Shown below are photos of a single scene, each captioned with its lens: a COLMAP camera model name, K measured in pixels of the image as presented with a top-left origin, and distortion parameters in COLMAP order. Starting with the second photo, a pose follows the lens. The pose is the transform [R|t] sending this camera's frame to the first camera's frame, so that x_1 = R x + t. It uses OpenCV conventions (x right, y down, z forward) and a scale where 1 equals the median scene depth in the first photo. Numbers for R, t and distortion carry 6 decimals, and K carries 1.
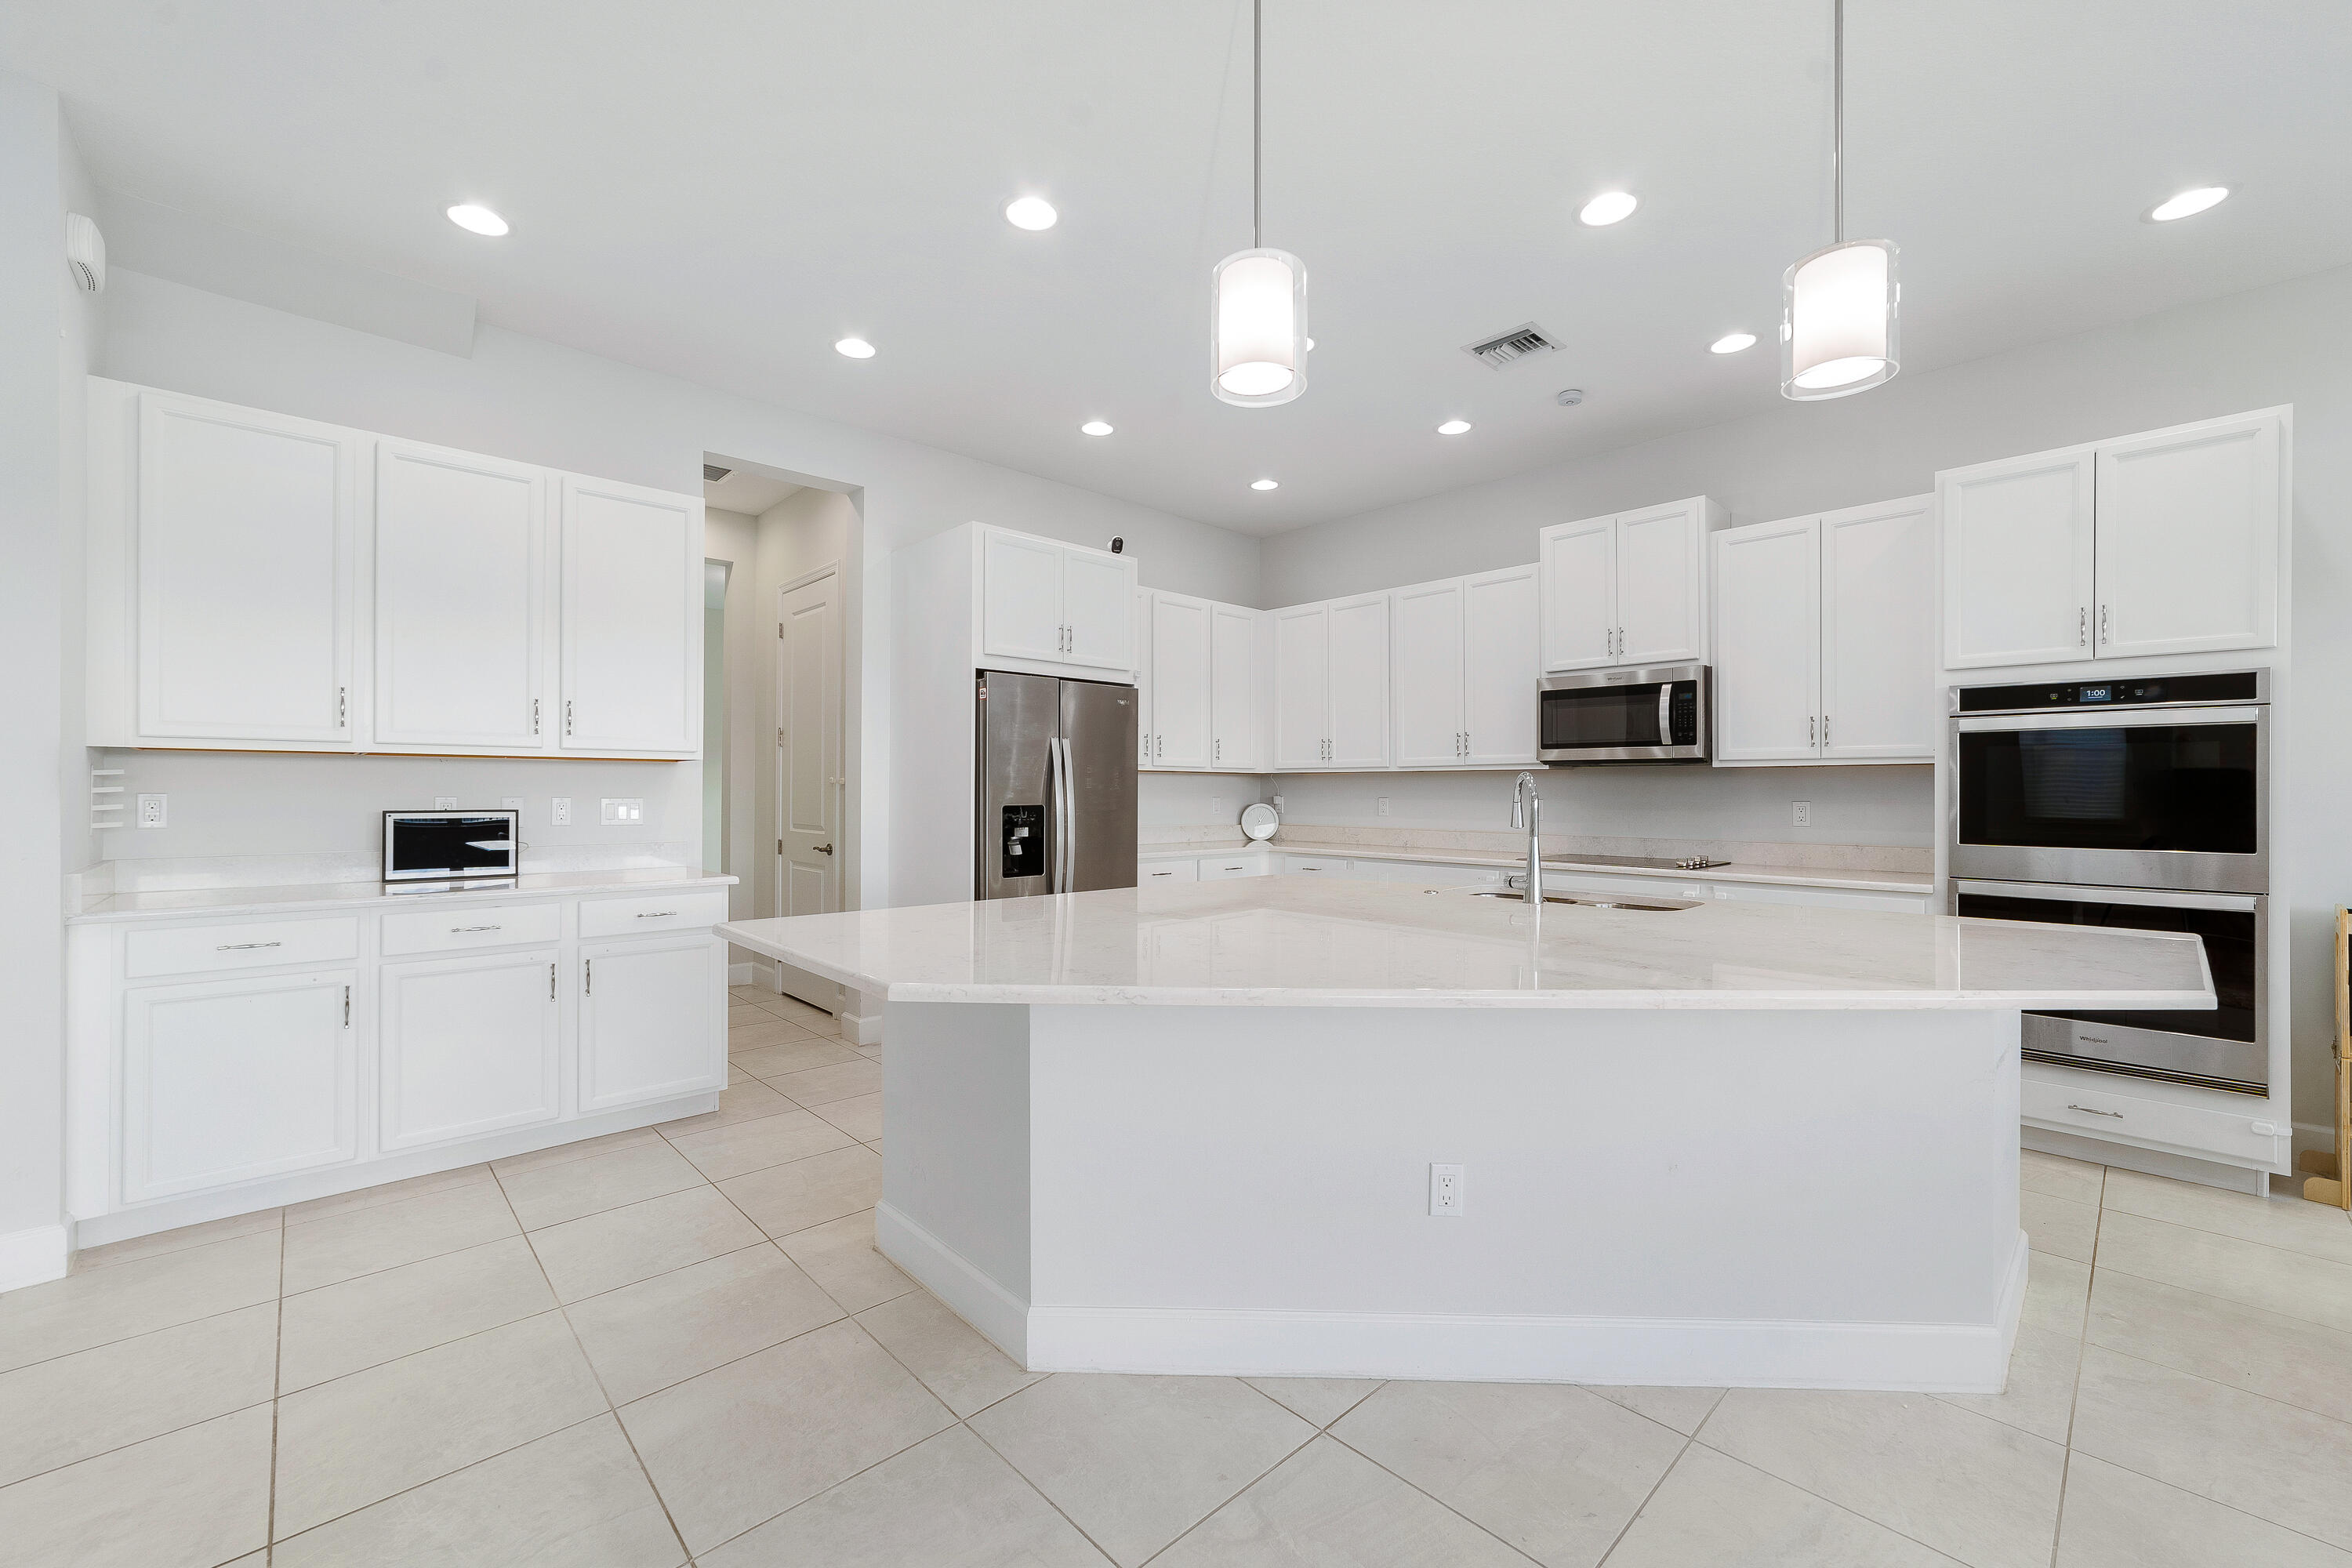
lens RADIAL K [[949.5, 0, 1157.8], [0, 949.5, 787.4], [0, 0, 1]] dist [-0.008419, 0.004152]
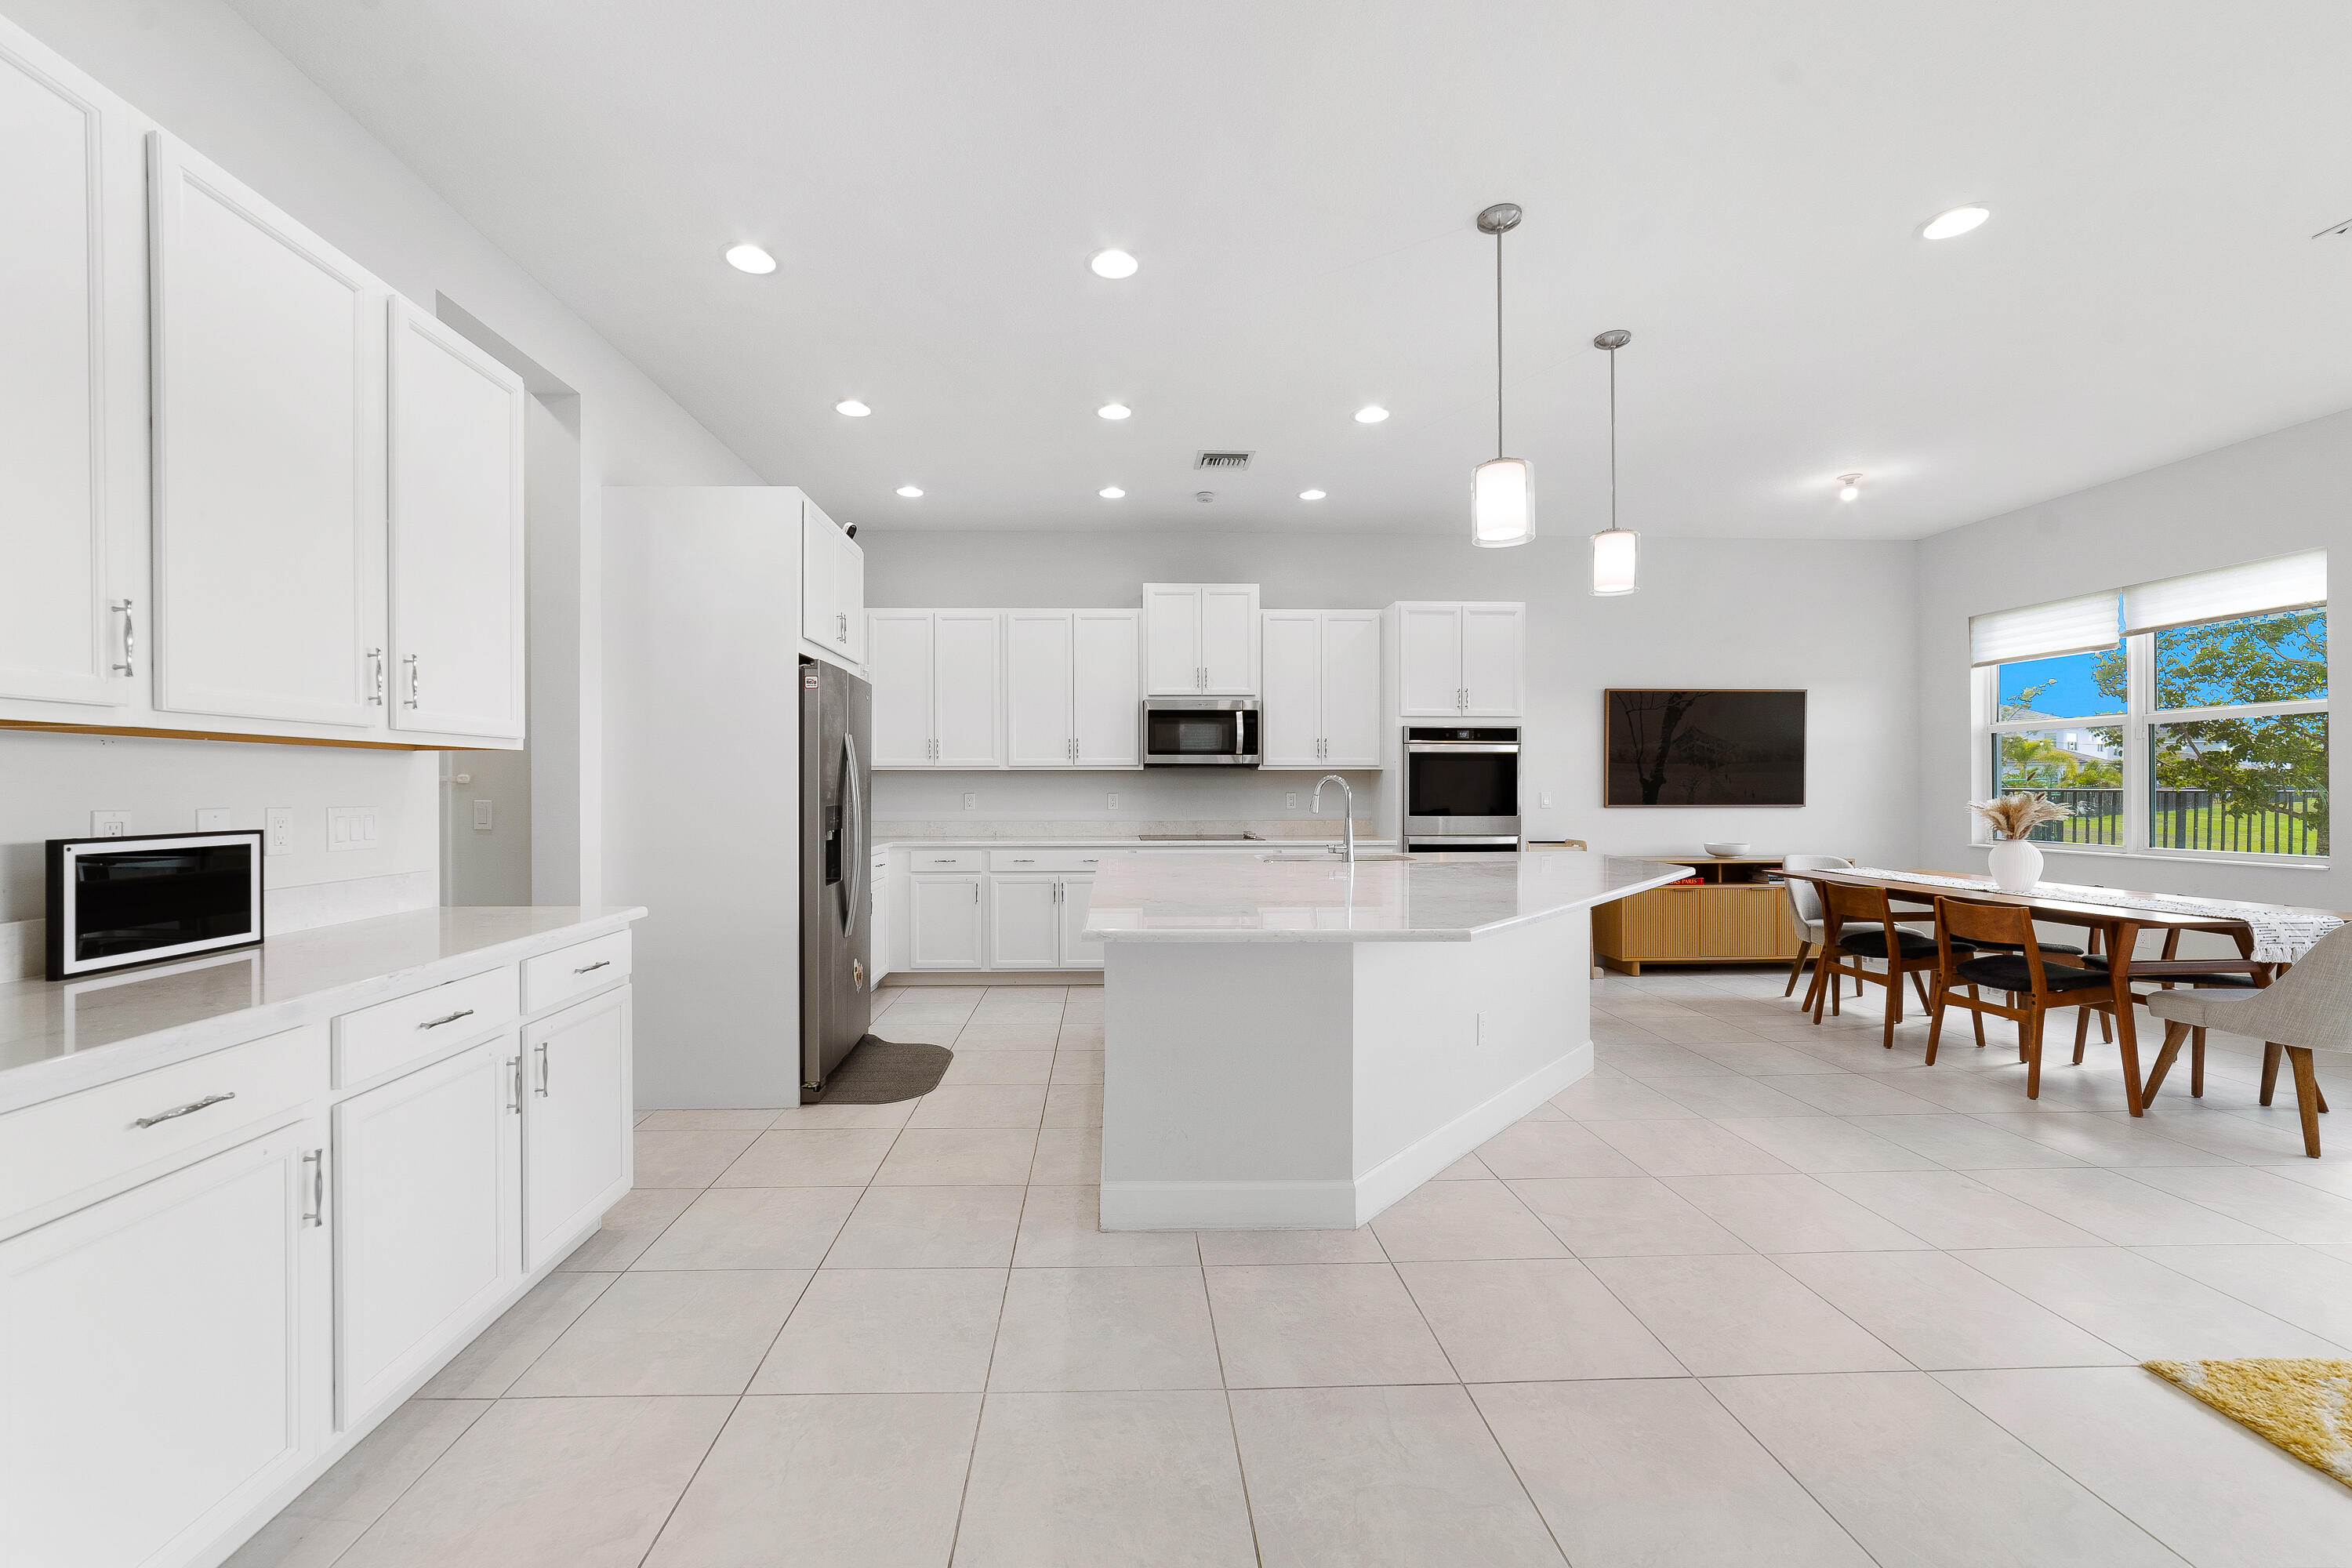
lens RADIAL K [[949.5, 0, 1146.6], [0, 949.5, 782.7], [0, 0, 1]] dist [-0.008419, 0.004152]
pose [[0.653558, -0.002531, 0.756872, -0.651891], [0.000881, 0.999996, 0.002583, -0.005848], [-0.756876, -0.001021, 0.653558, 0.175185]]
